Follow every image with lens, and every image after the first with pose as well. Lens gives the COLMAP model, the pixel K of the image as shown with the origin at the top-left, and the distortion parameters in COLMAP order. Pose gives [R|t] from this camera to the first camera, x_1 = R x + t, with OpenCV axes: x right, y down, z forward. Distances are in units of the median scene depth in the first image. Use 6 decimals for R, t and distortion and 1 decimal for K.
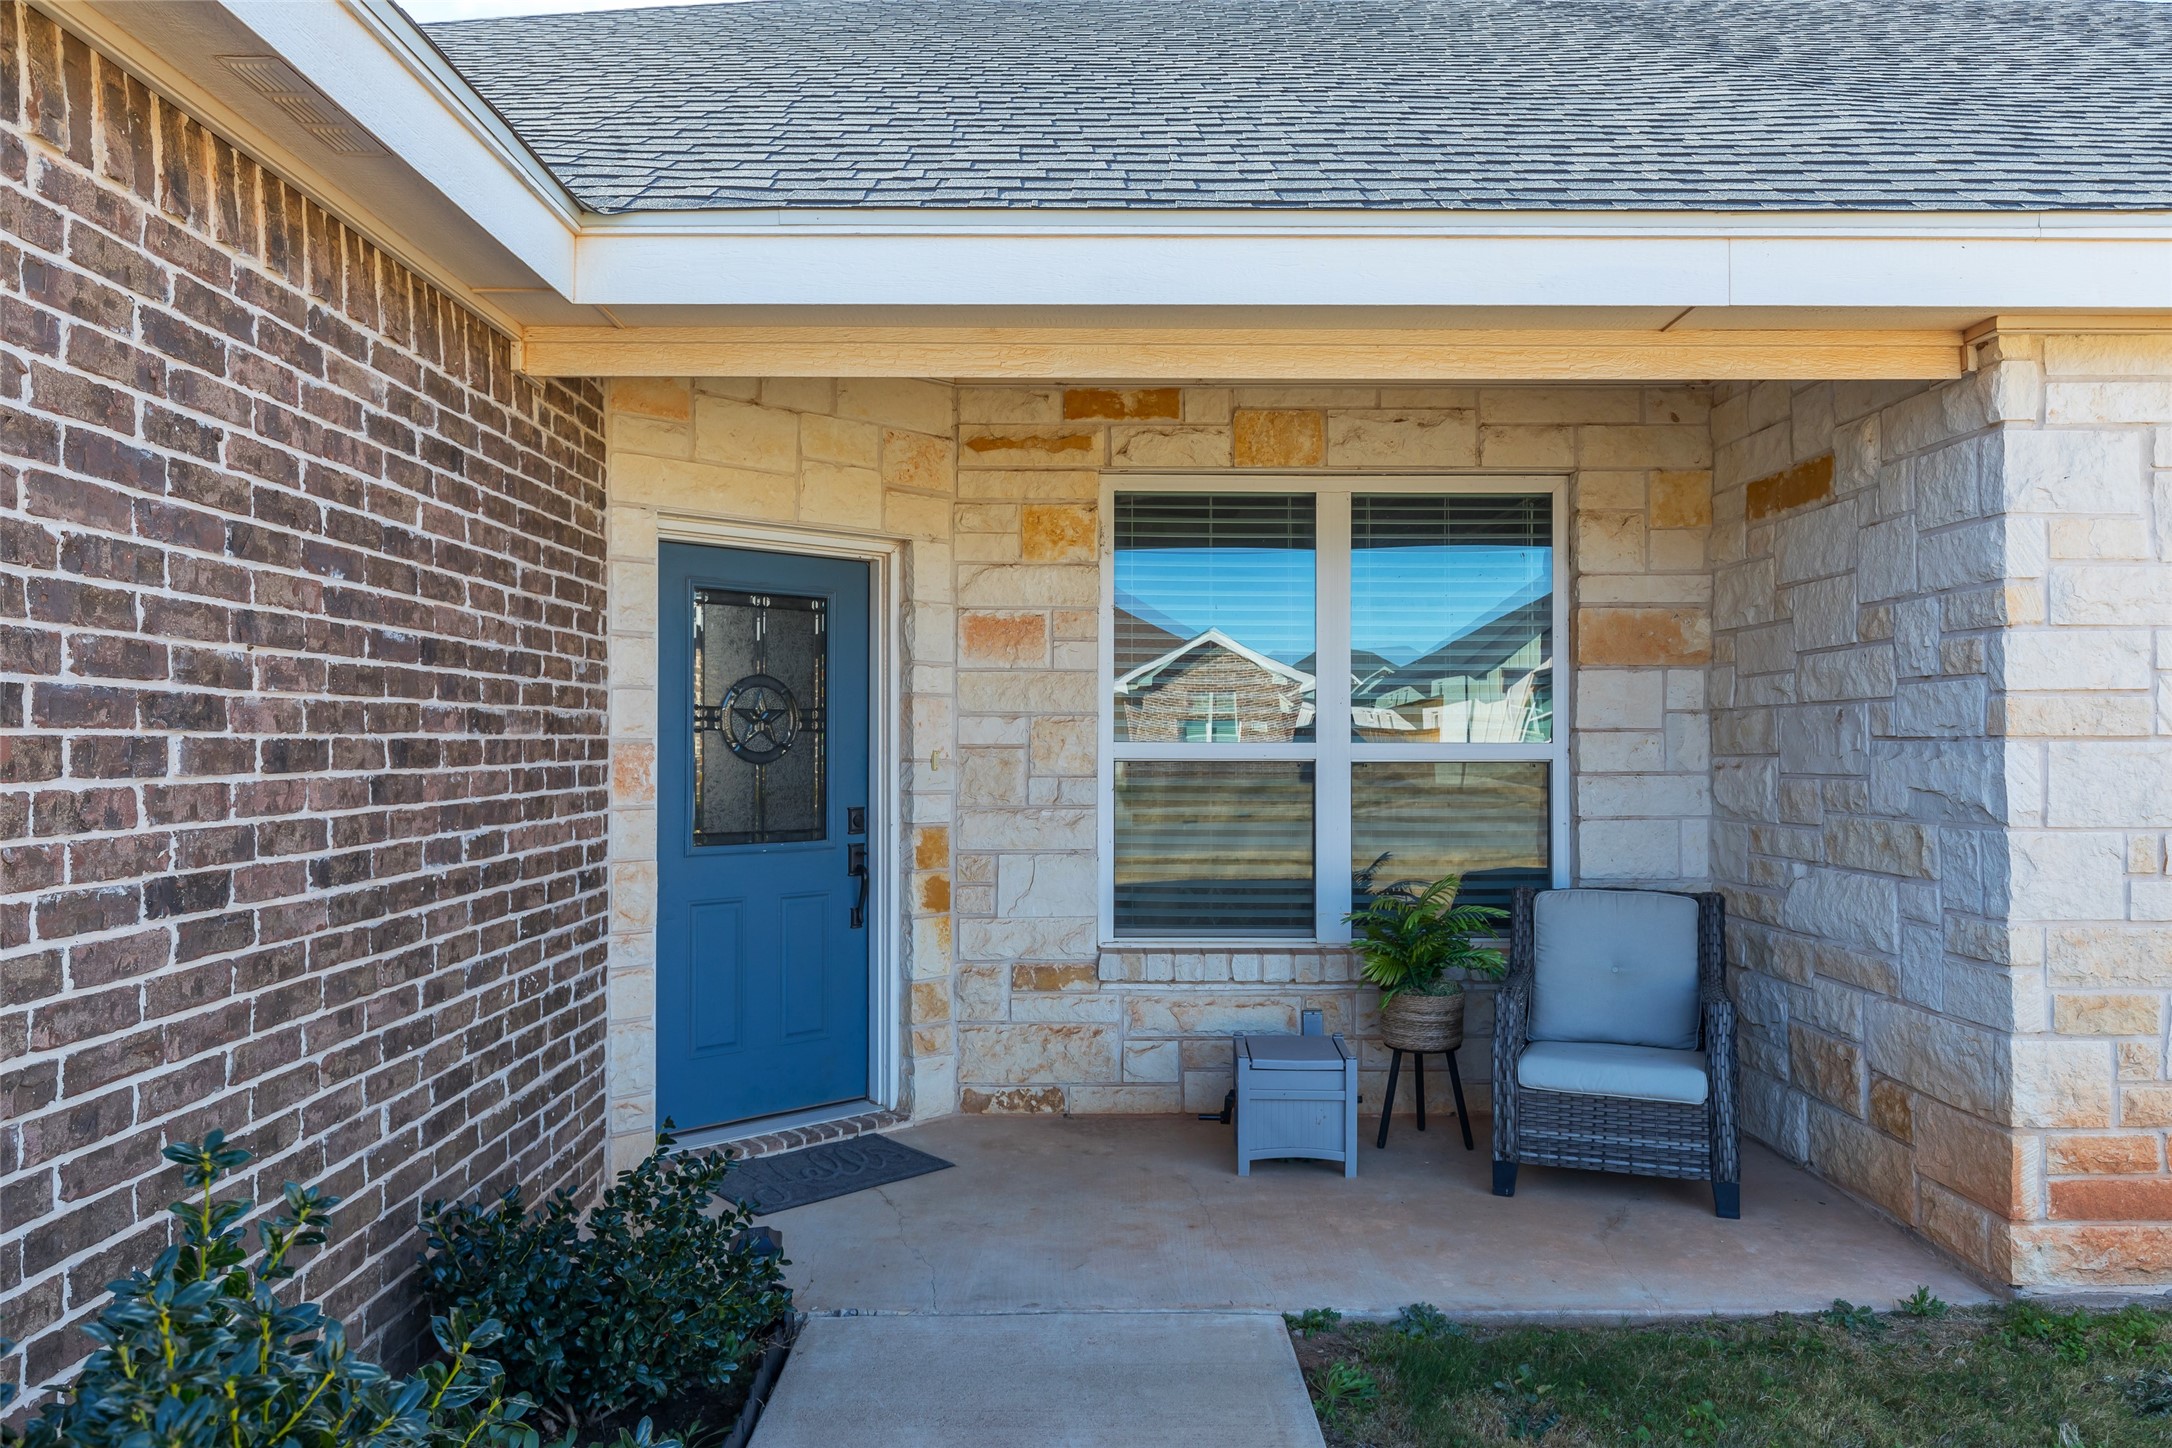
lens RADIAL K [[1502.3, 0, 1088.2], [0, 1502.3, 714.0], [0, 0, 1]] dist [0.000102, -0.003266]
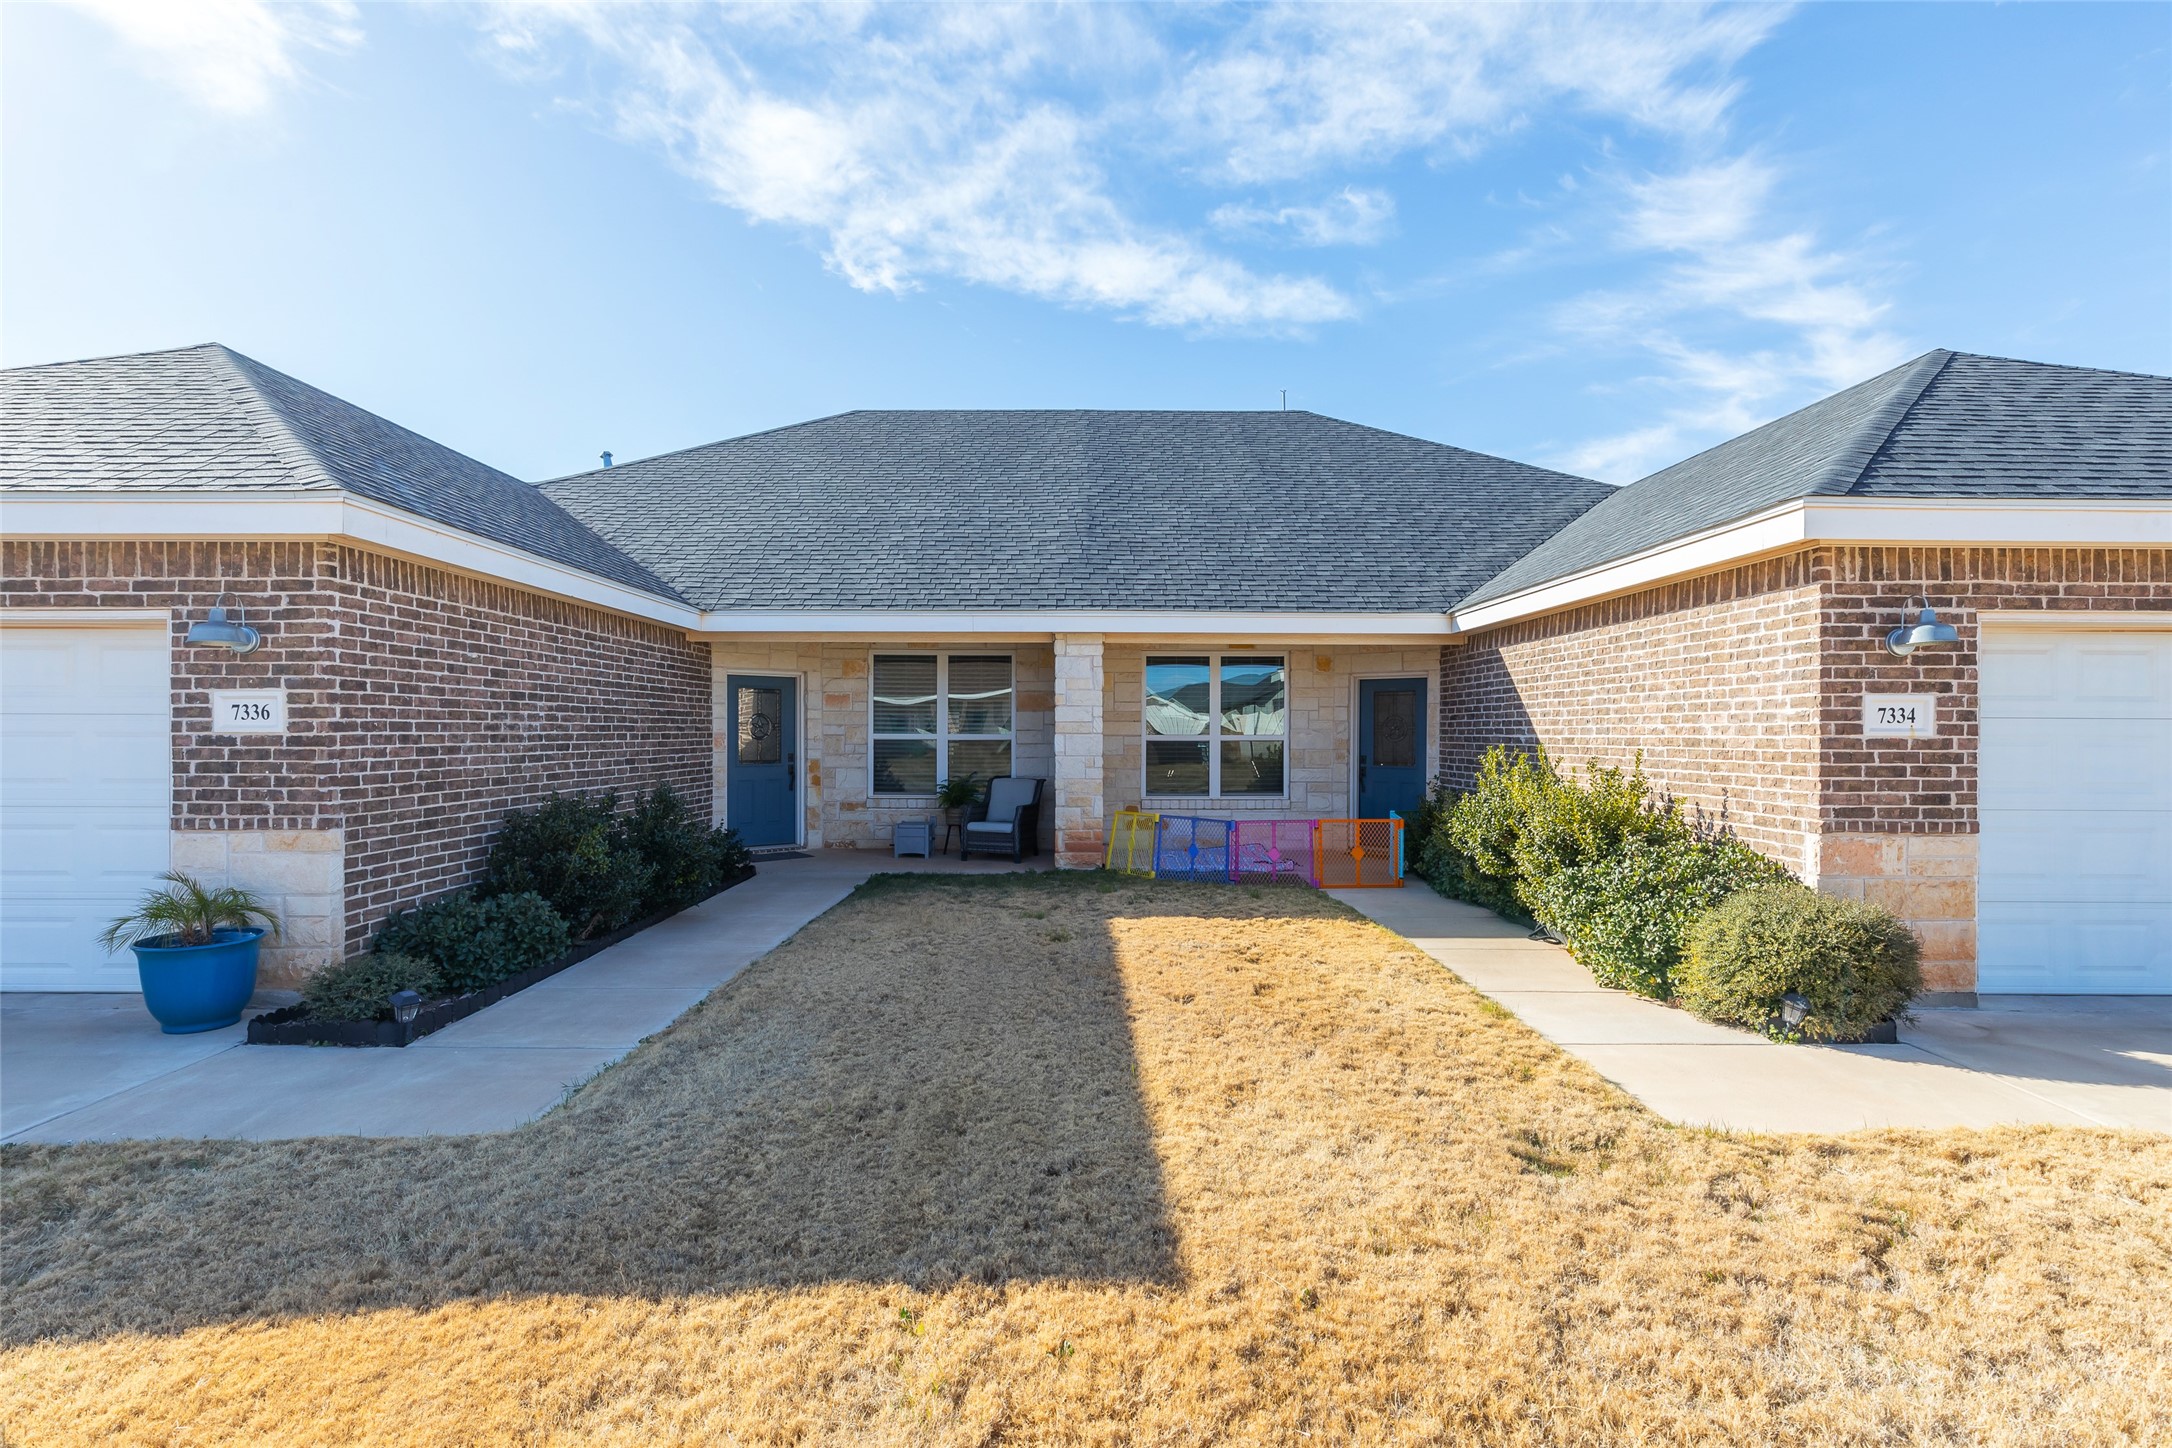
lens RADIAL K [[1037.7, 0, 1069.3], [0, 1037.7, 736.8], [0, 0, 1]] dist [-0.002573, -0.000645]
pose [[0.999997, 0.002284, 0.000088, 0.621722], [-0.002286, 0.999710, 0.023972, -0.040566], [-0.000033, -0.023972, 0.999713, -1.725490]]
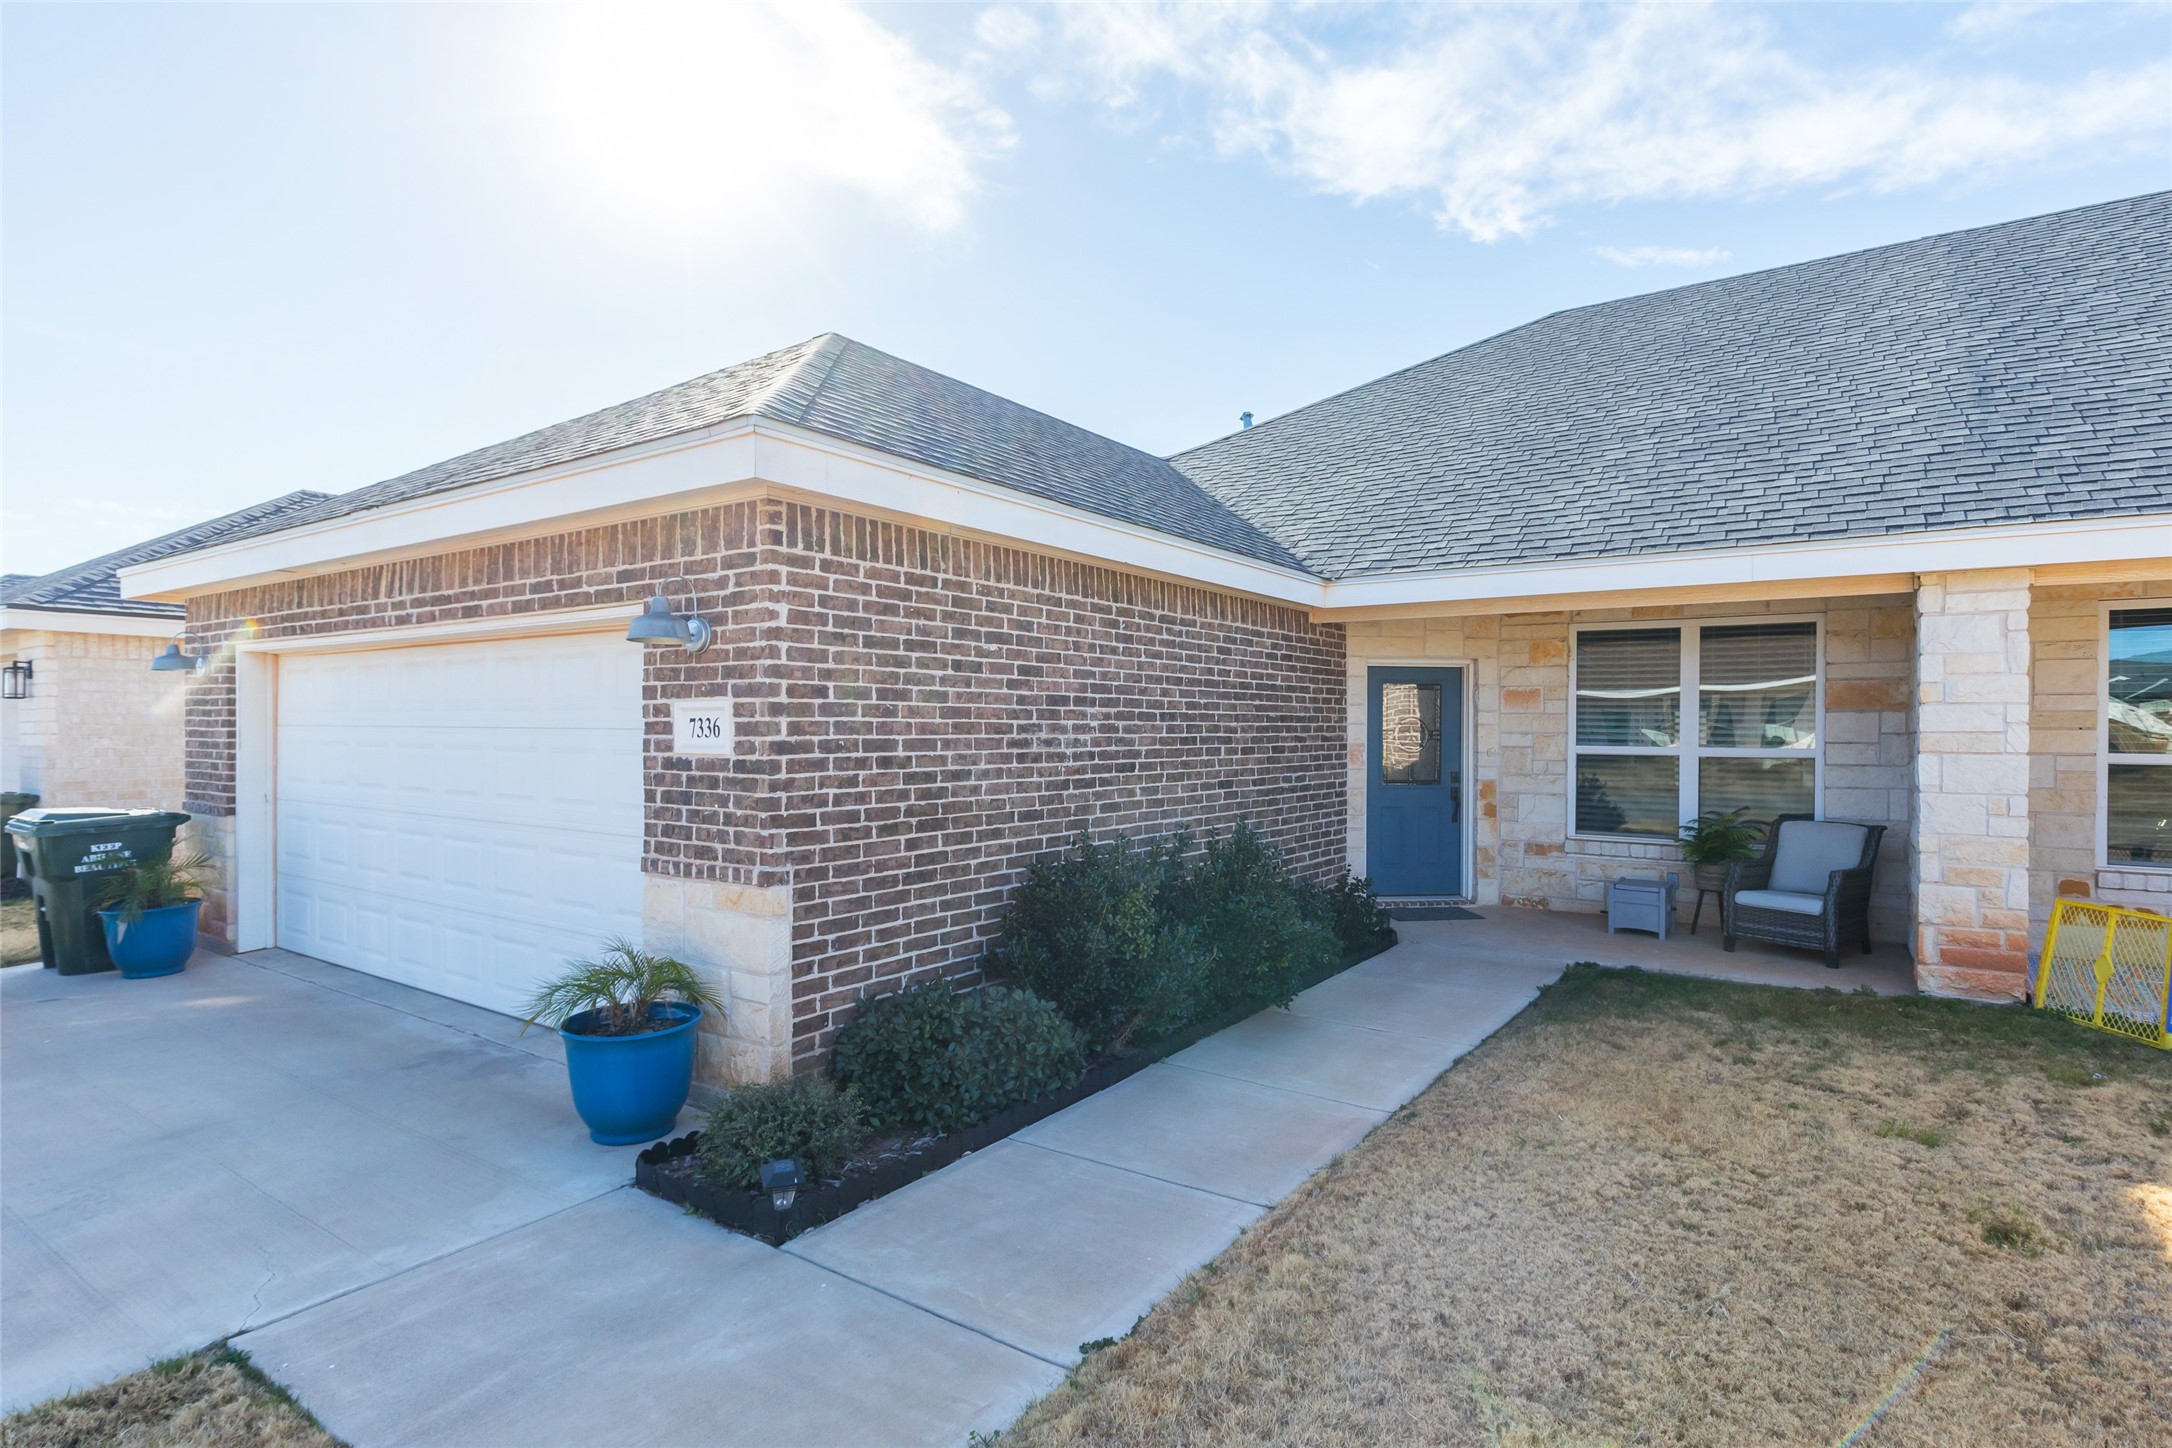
lens RADIAL K [[1101.4, 0, 1088.4], [0, 1101.4, 732.9], [0, 0, 1]] dist [-0.001159, -0.000335]
pose [[0.819162, 0.006954, -0.573520, 0.512674], [0.006134, 0.999763, 0.020883, -0.054378], [0.573529, -0.020624, 0.818926, -1.049086]]
